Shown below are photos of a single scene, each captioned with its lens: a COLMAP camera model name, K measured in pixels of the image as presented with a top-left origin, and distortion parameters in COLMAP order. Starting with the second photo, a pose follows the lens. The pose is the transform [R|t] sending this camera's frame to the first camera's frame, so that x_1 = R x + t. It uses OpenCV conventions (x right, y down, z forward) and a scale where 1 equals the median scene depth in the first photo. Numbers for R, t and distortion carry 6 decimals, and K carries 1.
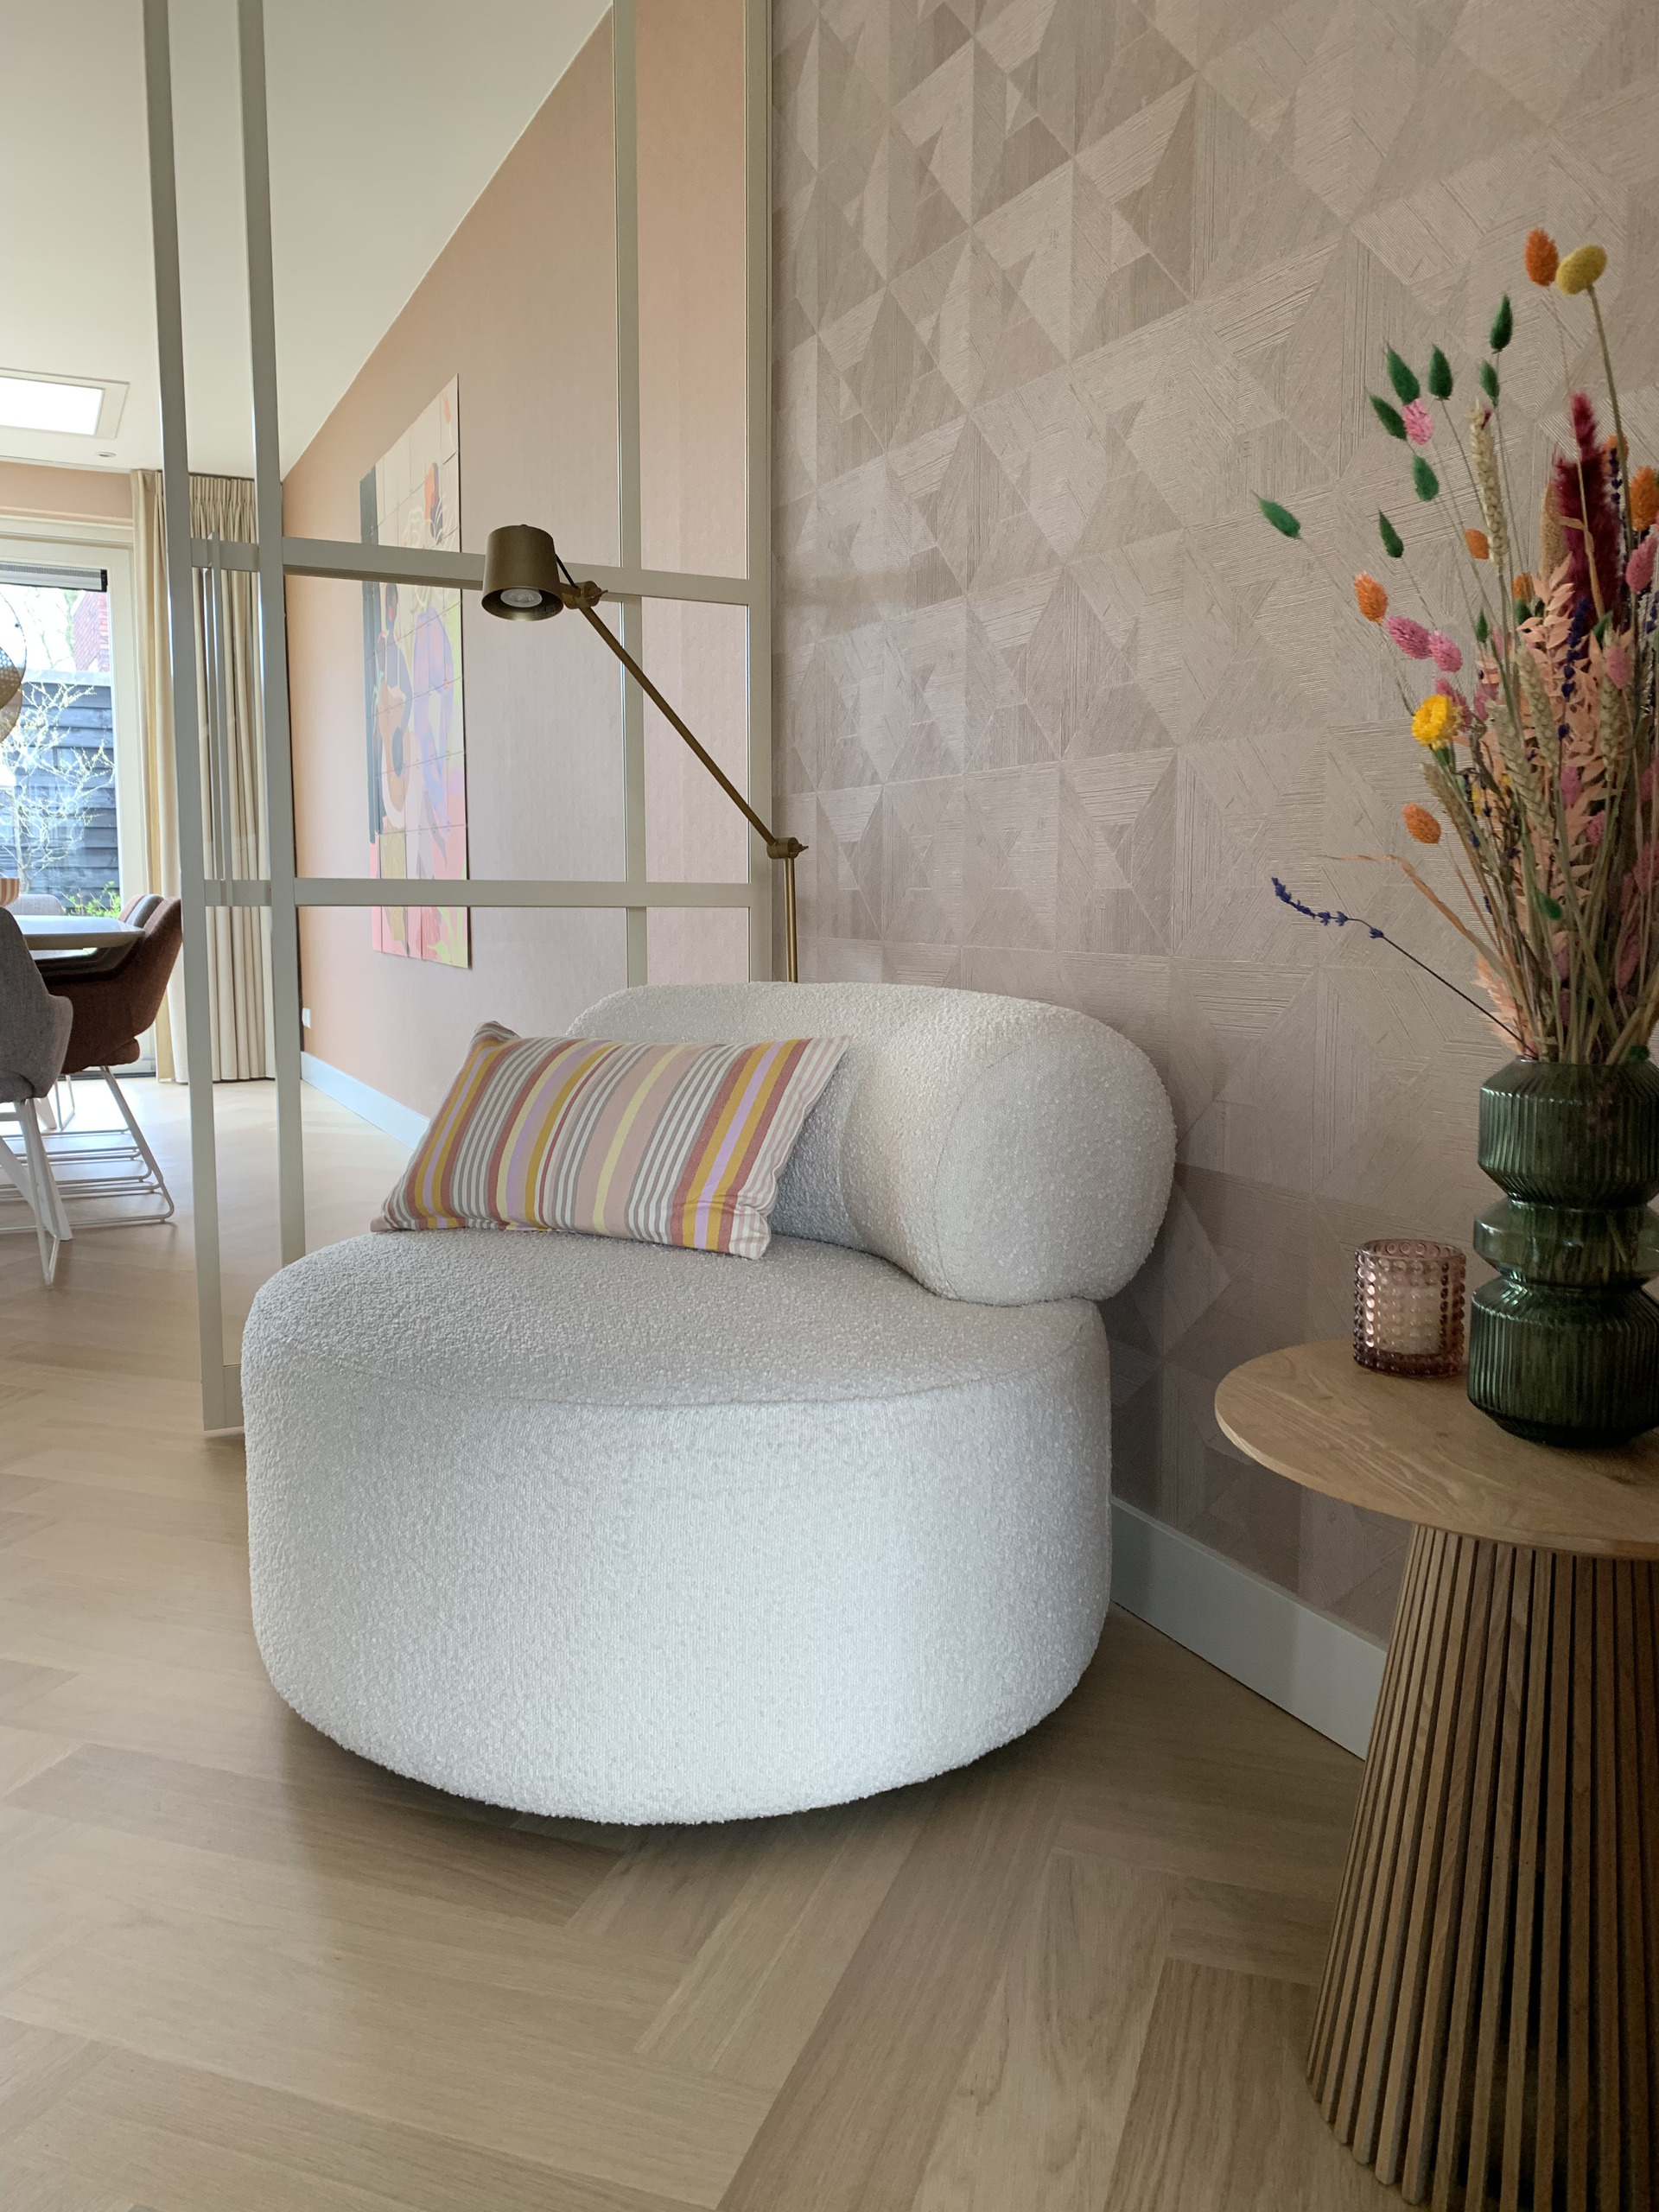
lens RADIAL K [[1692.6, 0, 845.8], [0, 1692.6, 1098.1], [0, 0, 1]] dist [0.013062, -0.030920]
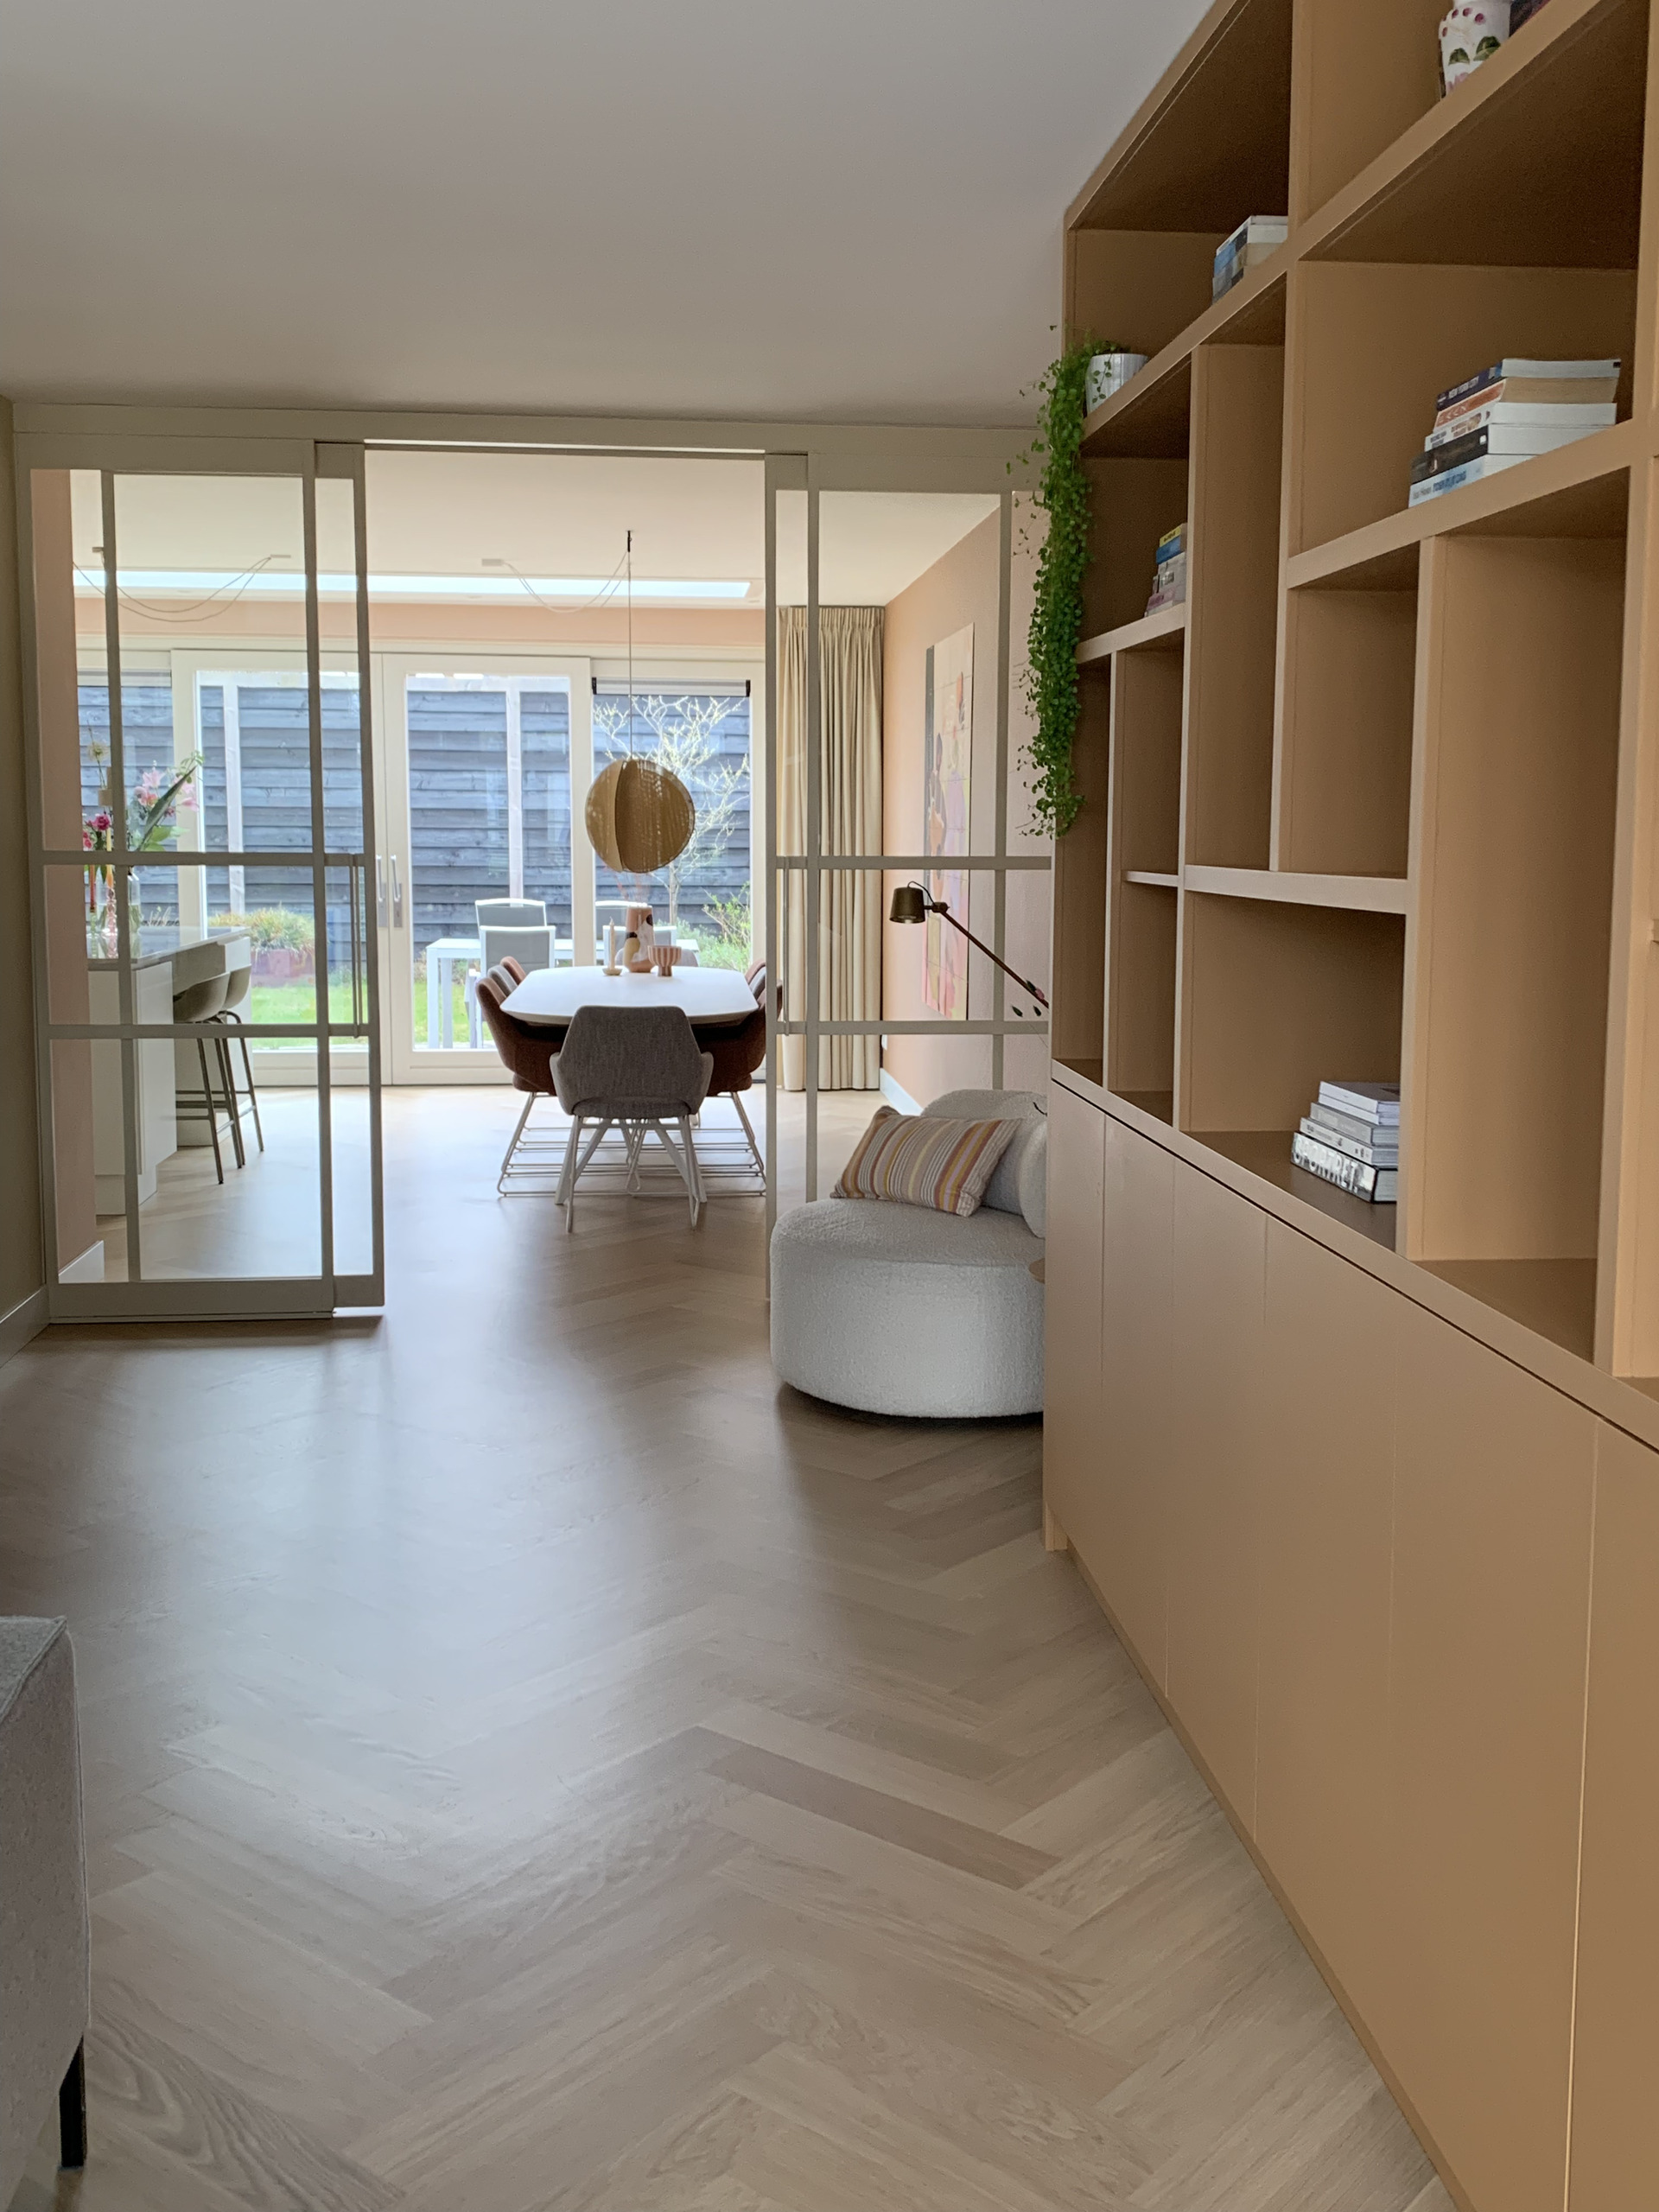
lens RADIAL K [[2134.0, 0, 843.6], [0, 2134.0, 1098.2], [0, 0, 1]] dist [0.043135, 0.000000]
pose [[0.933630, 0.043814, -0.355550, 0.720837], [-0.041428, 0.999039, 0.014324, -0.093095], [0.355836, 0.001357, 0.934548, -1.604622]]
